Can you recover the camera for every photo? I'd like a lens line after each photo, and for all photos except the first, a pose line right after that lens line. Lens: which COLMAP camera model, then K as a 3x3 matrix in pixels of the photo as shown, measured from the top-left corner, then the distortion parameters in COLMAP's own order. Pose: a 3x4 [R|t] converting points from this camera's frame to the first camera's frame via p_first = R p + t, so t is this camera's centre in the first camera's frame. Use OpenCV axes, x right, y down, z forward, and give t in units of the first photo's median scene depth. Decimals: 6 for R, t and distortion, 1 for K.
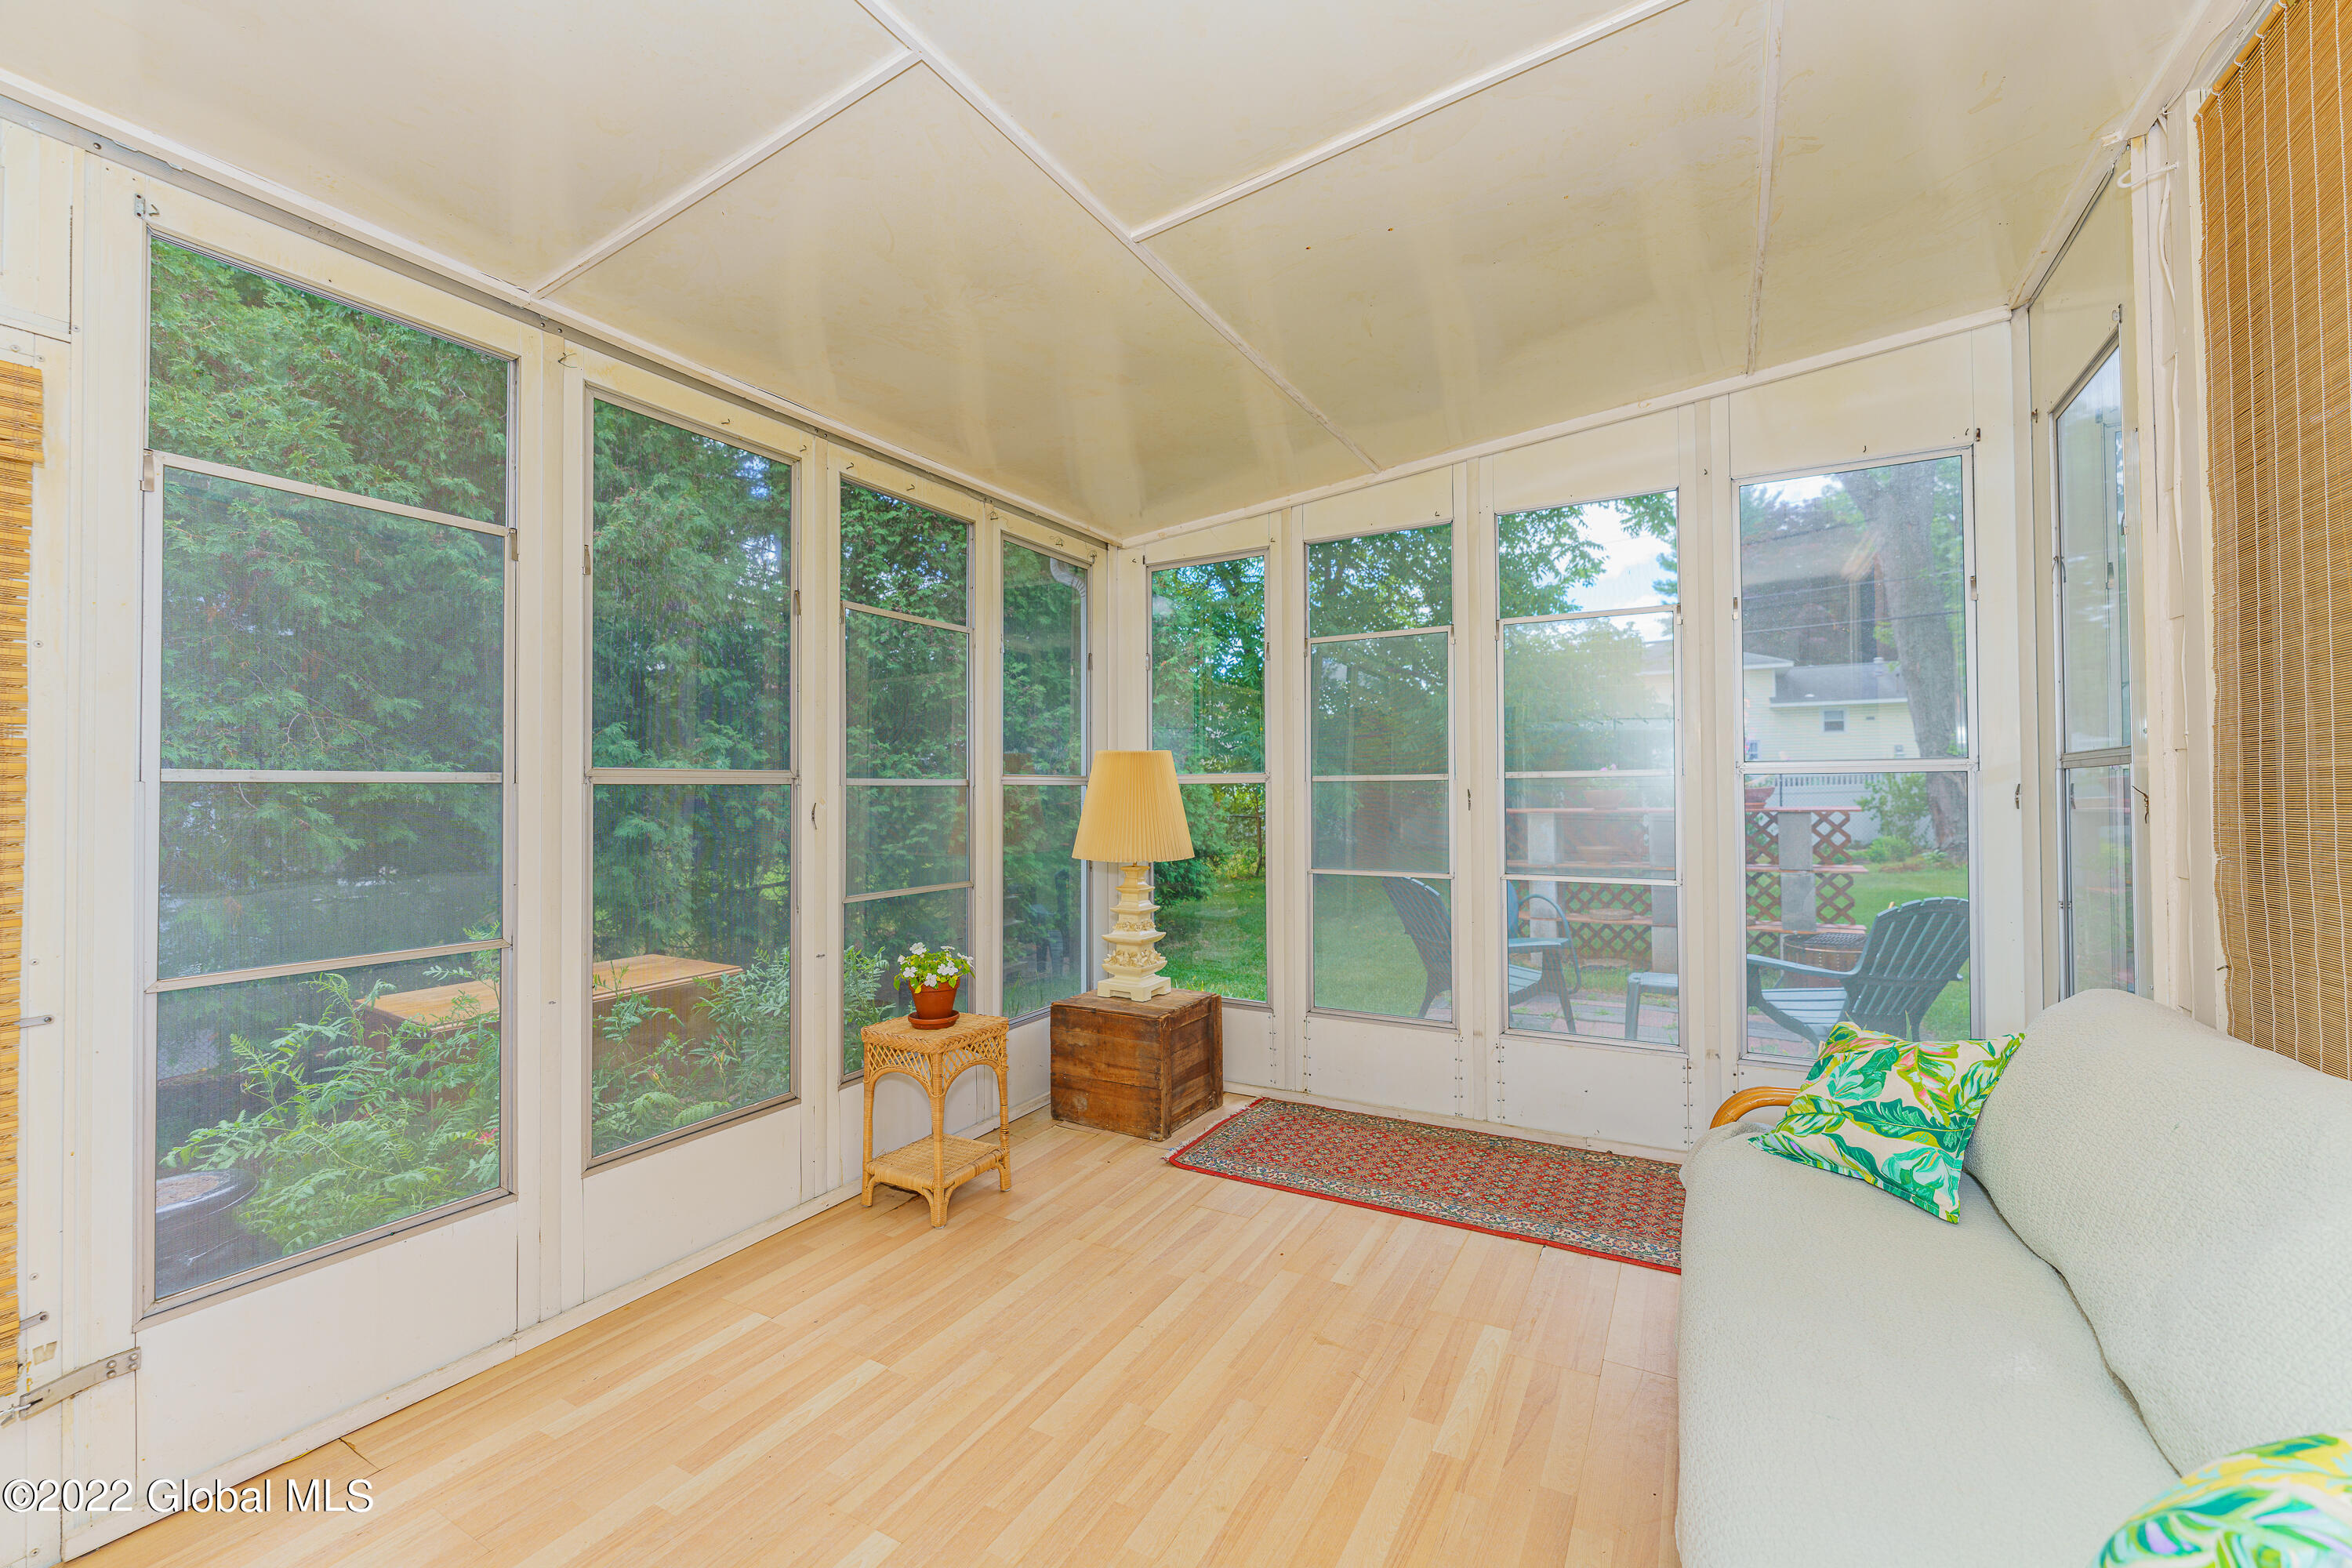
lens RADIAL K [[949.0, 0, 1179.7], [0, 949.0, 784.8], [0, 0, 1]] dist [-0.004227, 0.000928]
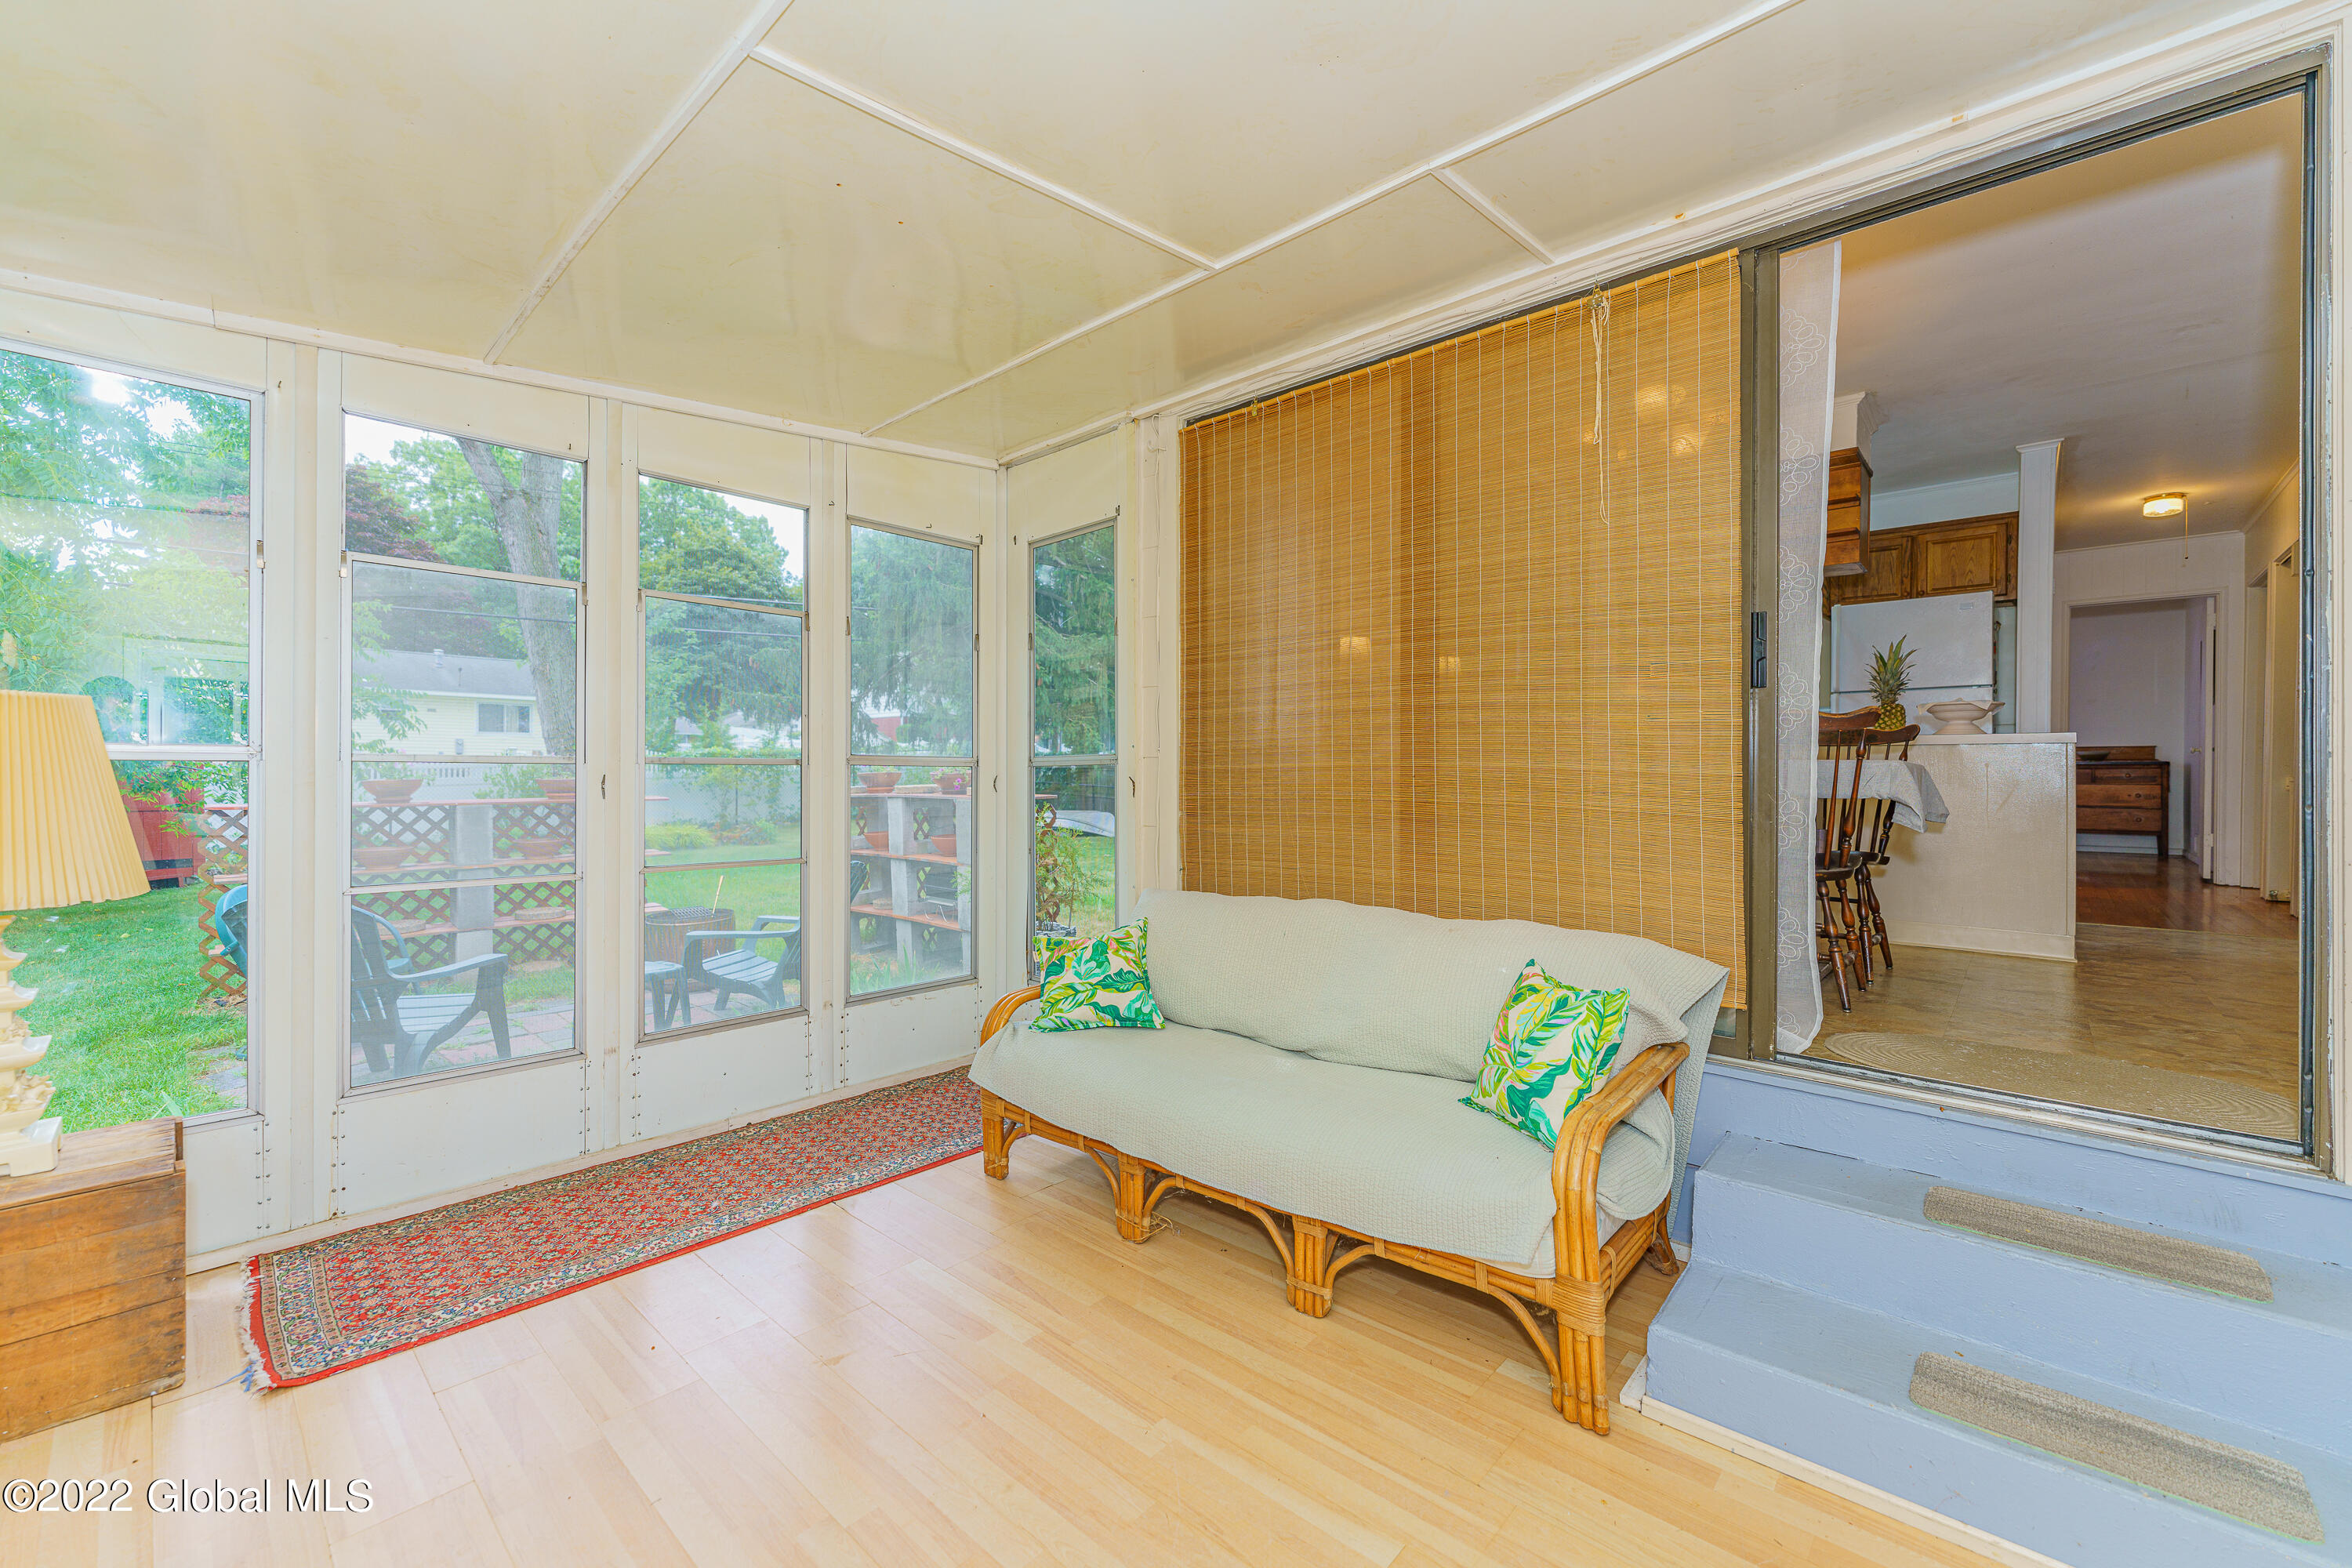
lens RADIAL K [[949.0, 0, 1170.0], [0, 949.0, 783.4], [0, 0, 1]] dist [-0.004227, 0.000928]
pose [[0.229760, 0.007449, 0.973219, -0.471774], [-0.011703, 0.999920, -0.004890, 0.013724], [-0.973177, -0.010266, 0.229828, 0.325631]]
